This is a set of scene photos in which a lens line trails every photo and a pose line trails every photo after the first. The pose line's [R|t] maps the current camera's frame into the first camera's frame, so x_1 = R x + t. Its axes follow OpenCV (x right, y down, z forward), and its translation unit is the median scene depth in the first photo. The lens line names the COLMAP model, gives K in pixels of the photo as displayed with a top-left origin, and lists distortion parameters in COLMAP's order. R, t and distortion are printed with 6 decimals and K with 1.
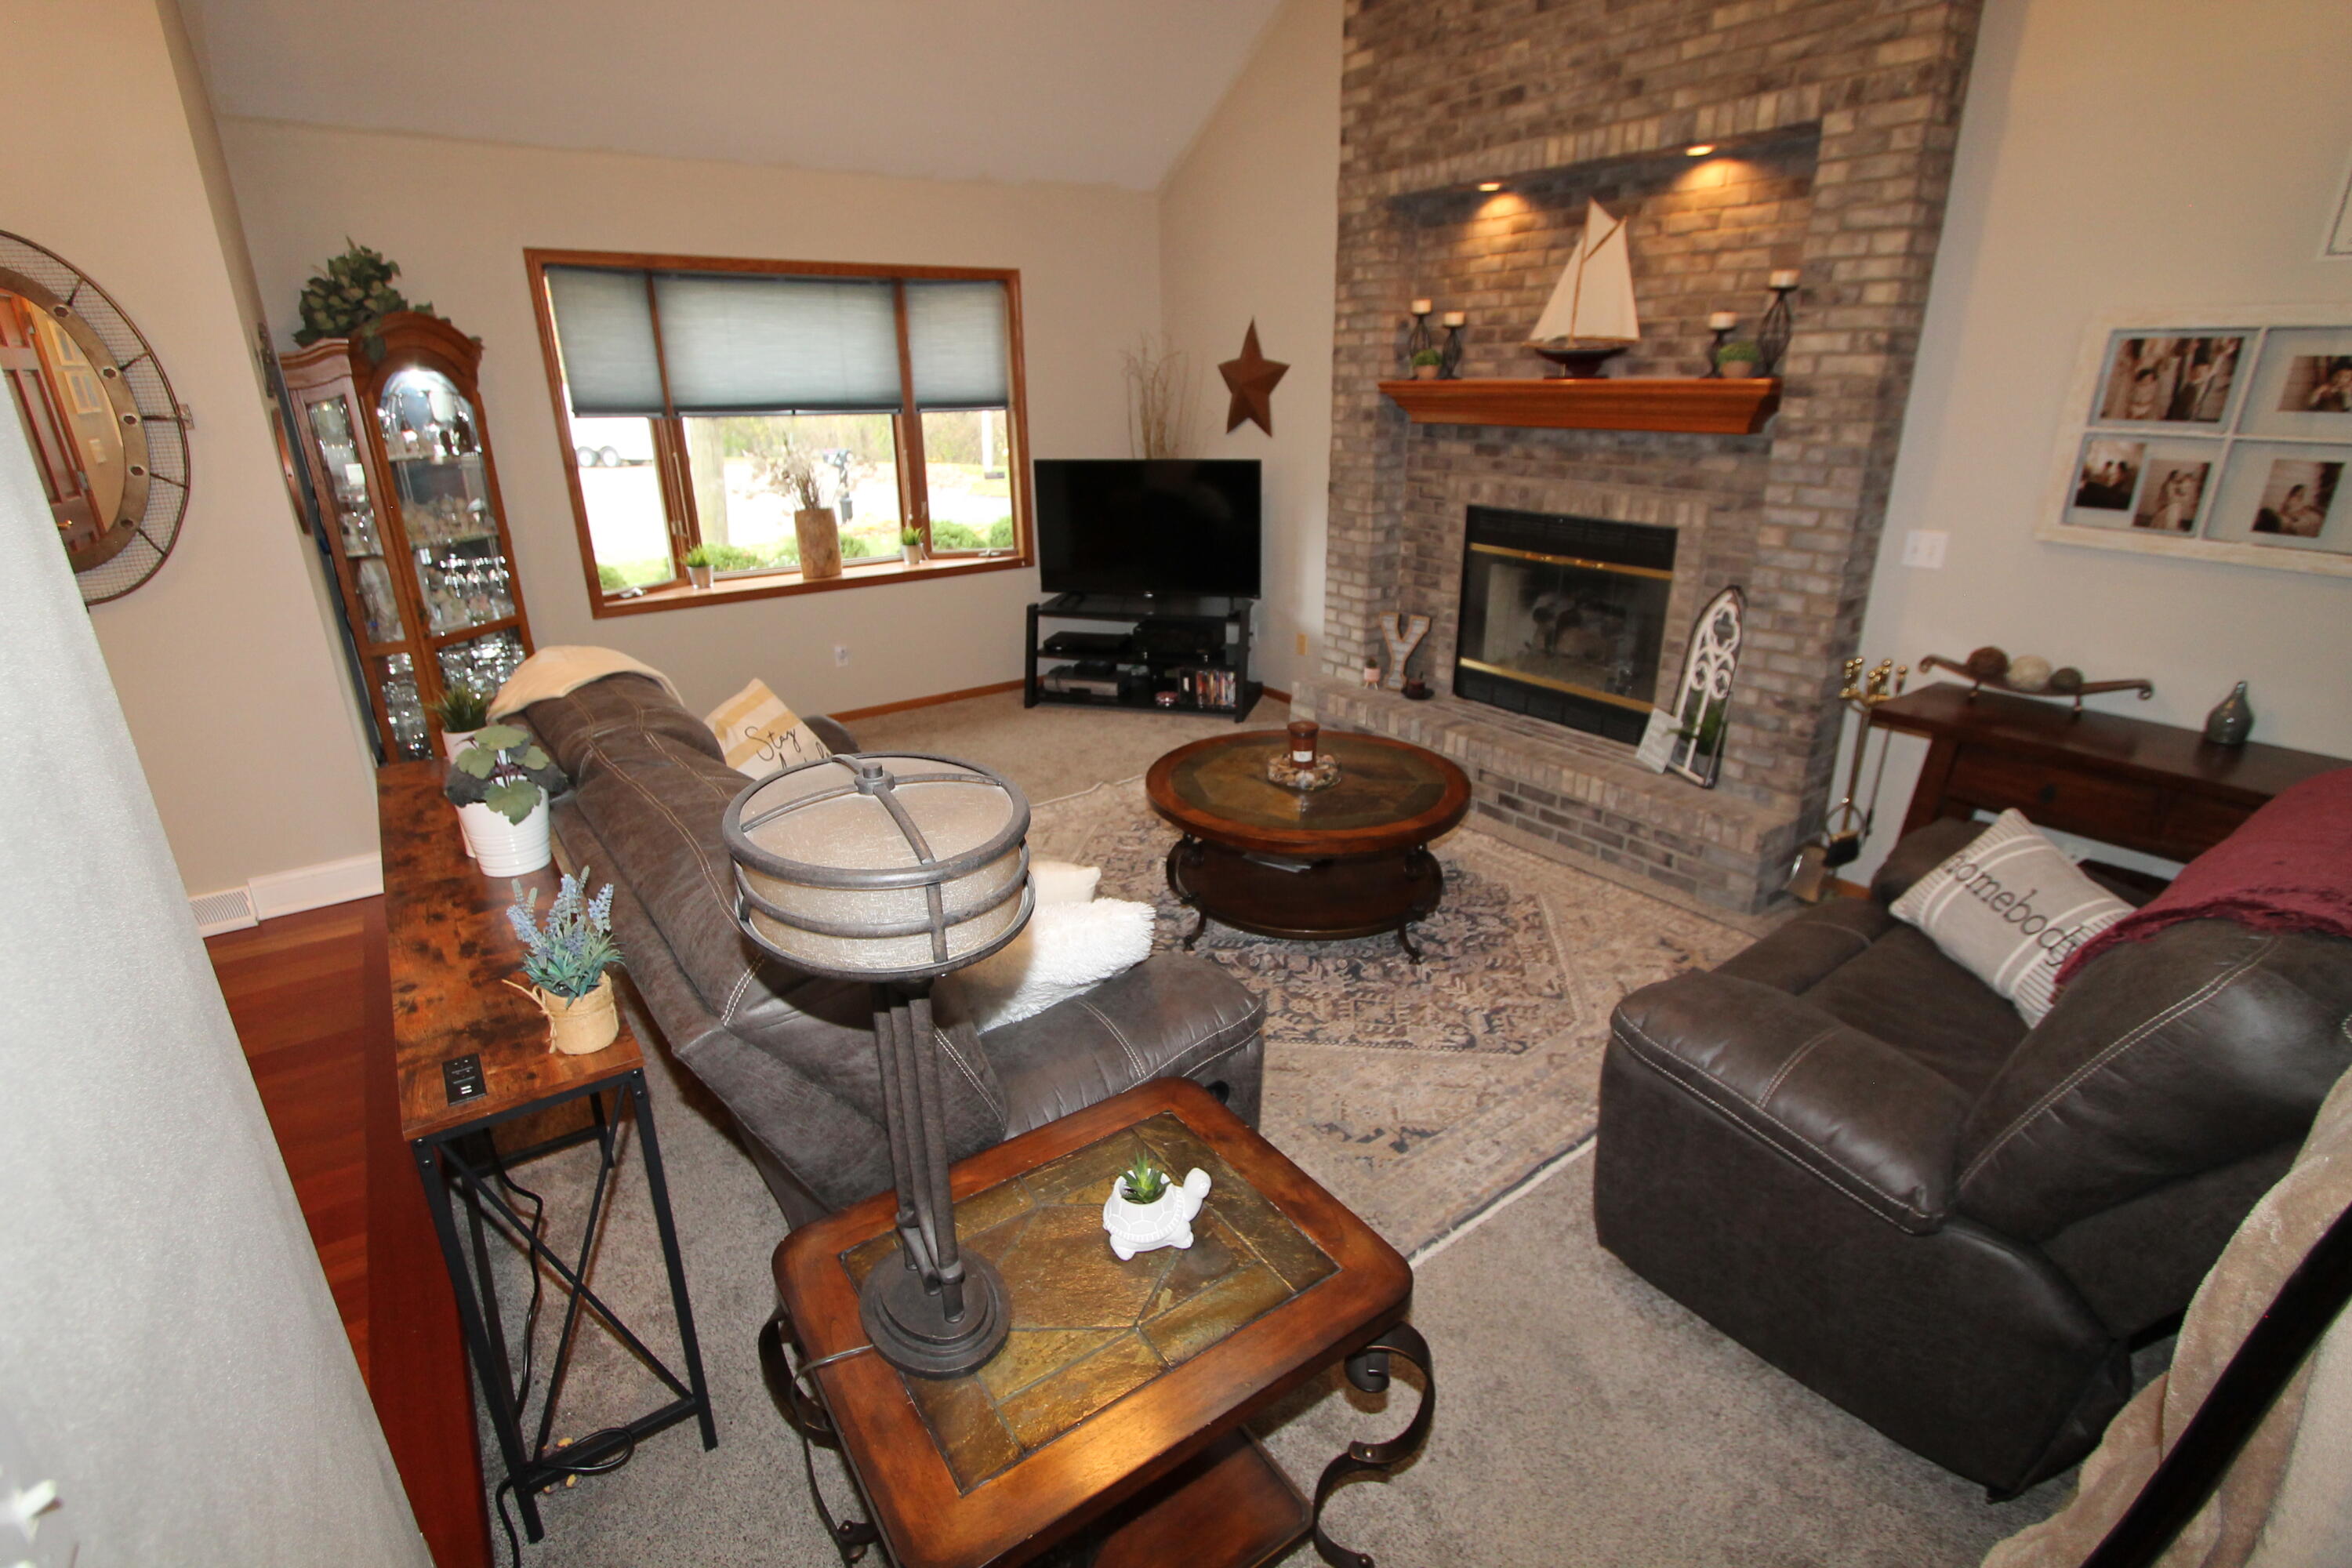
lens RADIAL K [[1099.4, 0, 1174.1], [0, 1099.4, 763.4], [0, 0, 1]] dist [-0.009967, -0.000456]
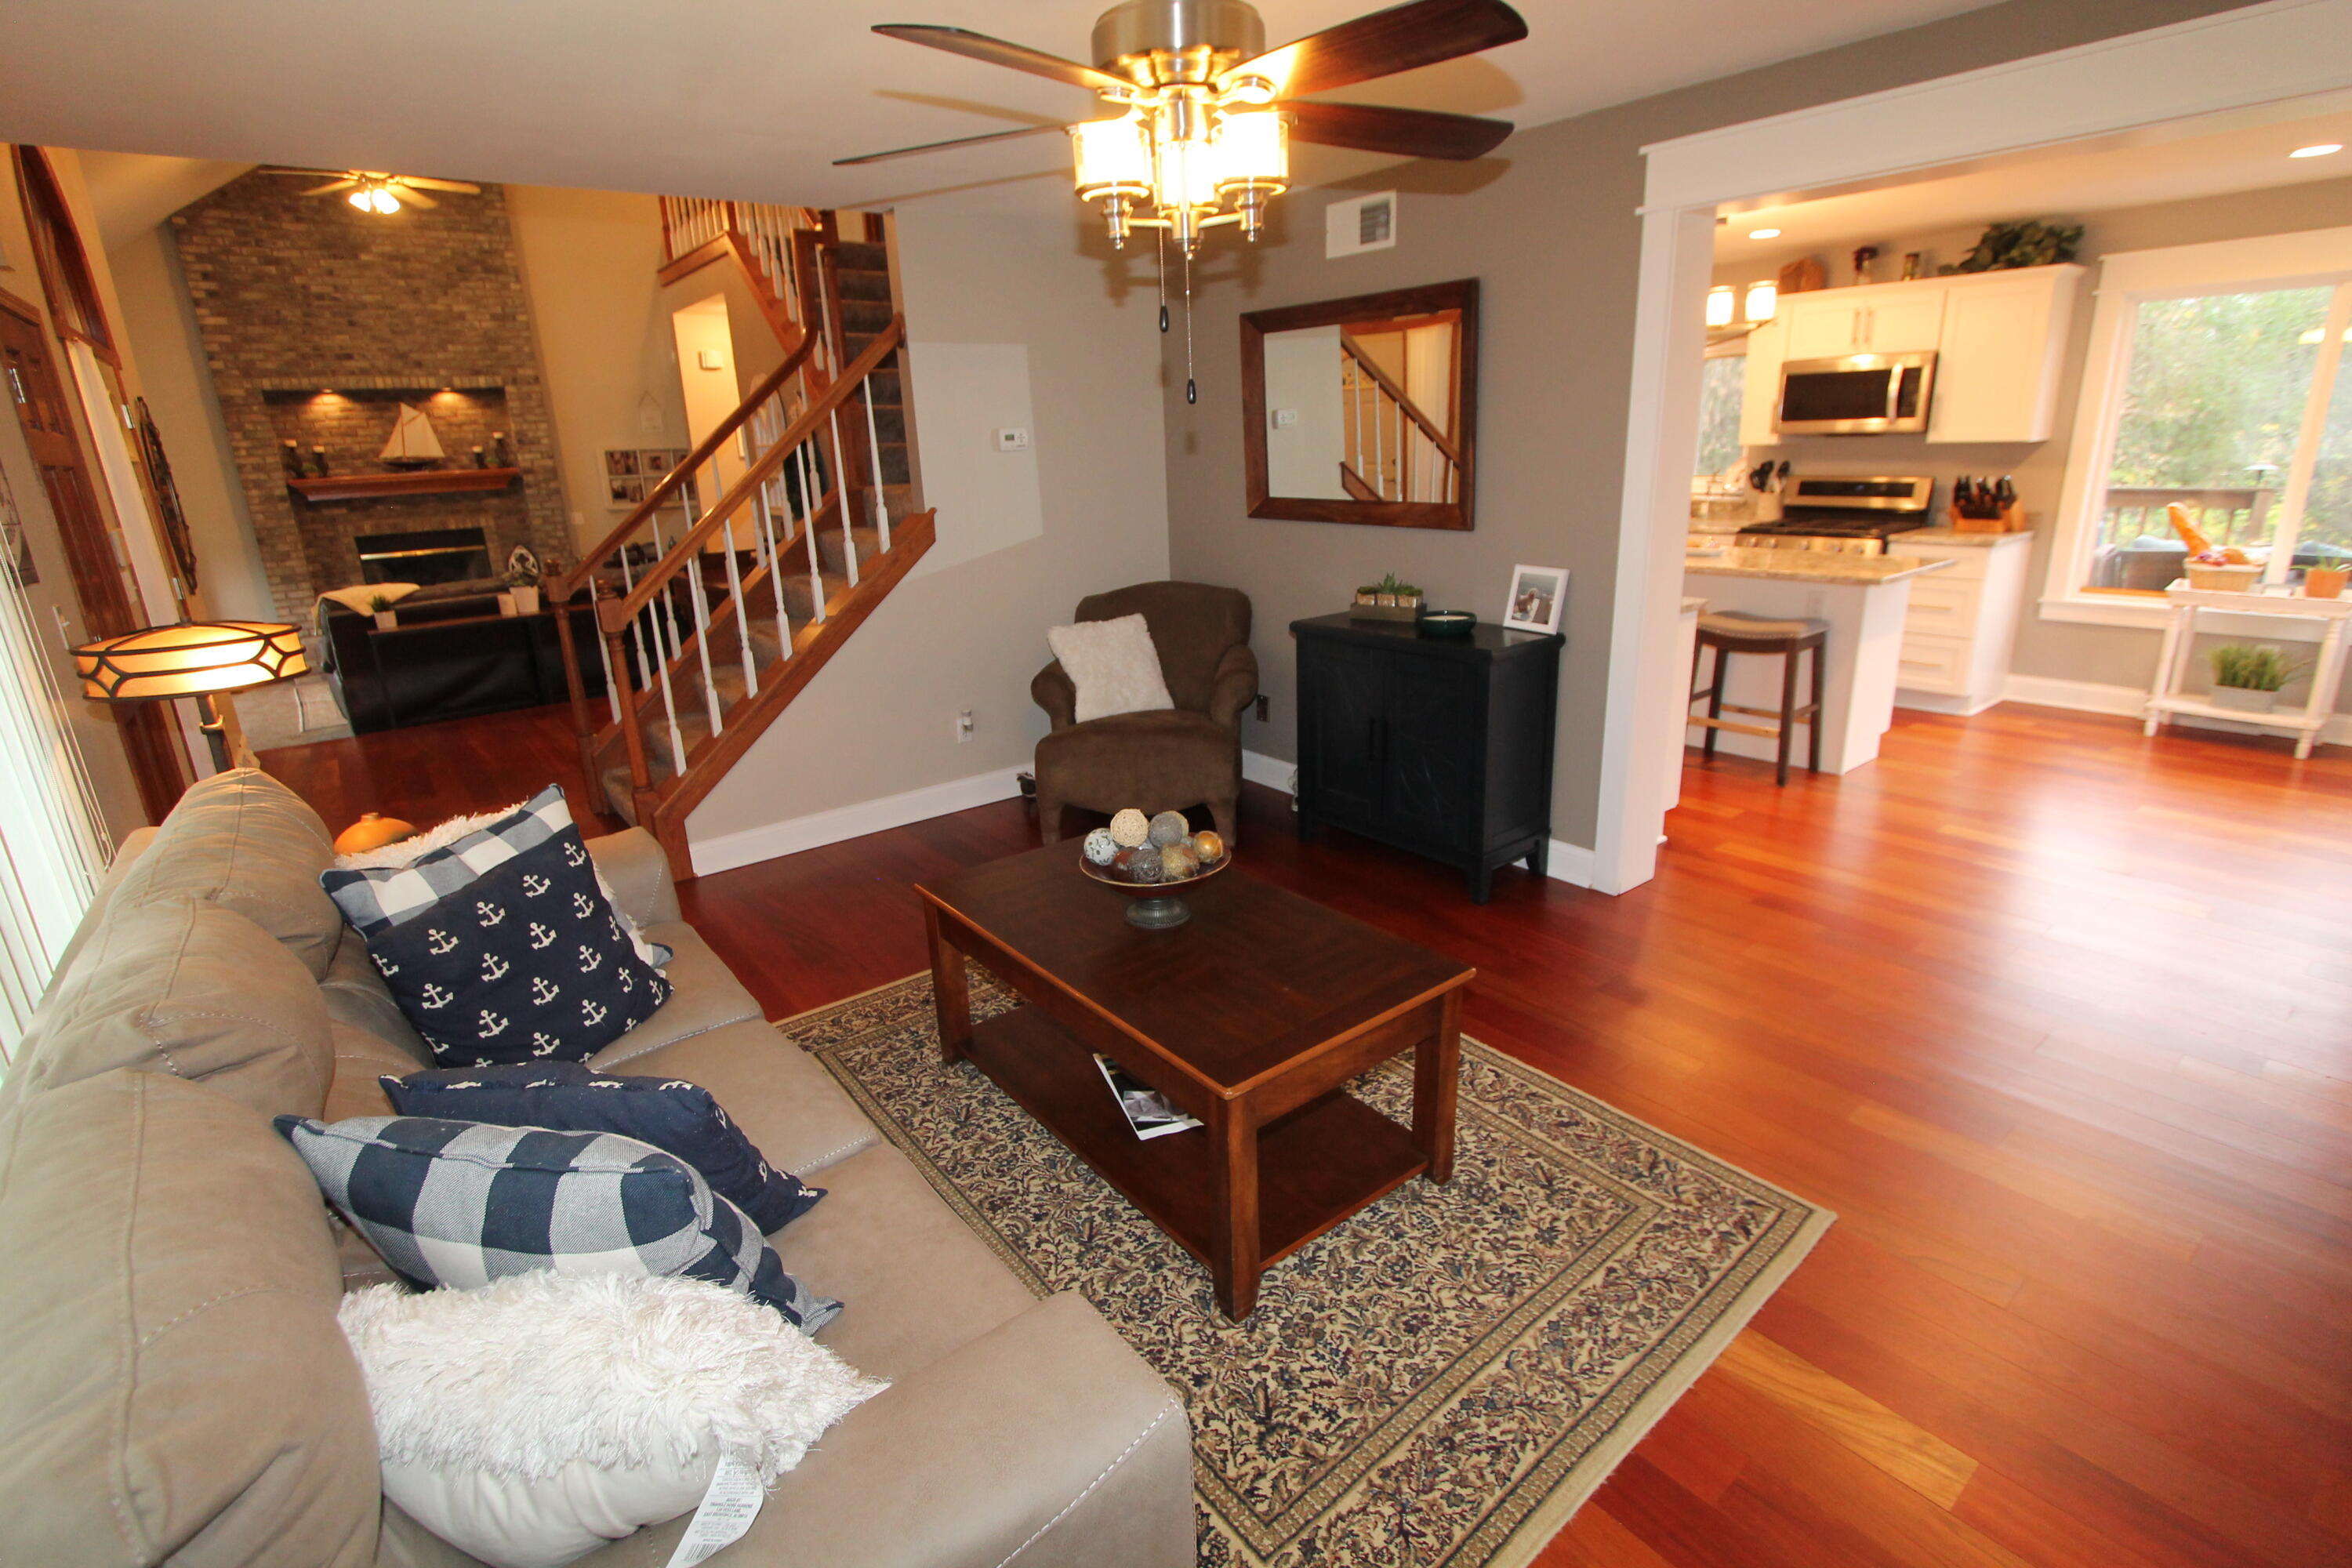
lens RADIAL K [[1097.2, 0, 1173.0], [0, 1097.2, 767.6], [0, 0, 1]] dist [-0.017291, 0.003217]
pose [[-0.039251, -0.276670, 0.960163, -2.142898], [0.372518, 0.887580, 0.270984, 0.189066], [-0.927195, 0.368314, 0.068227, -0.451261]]
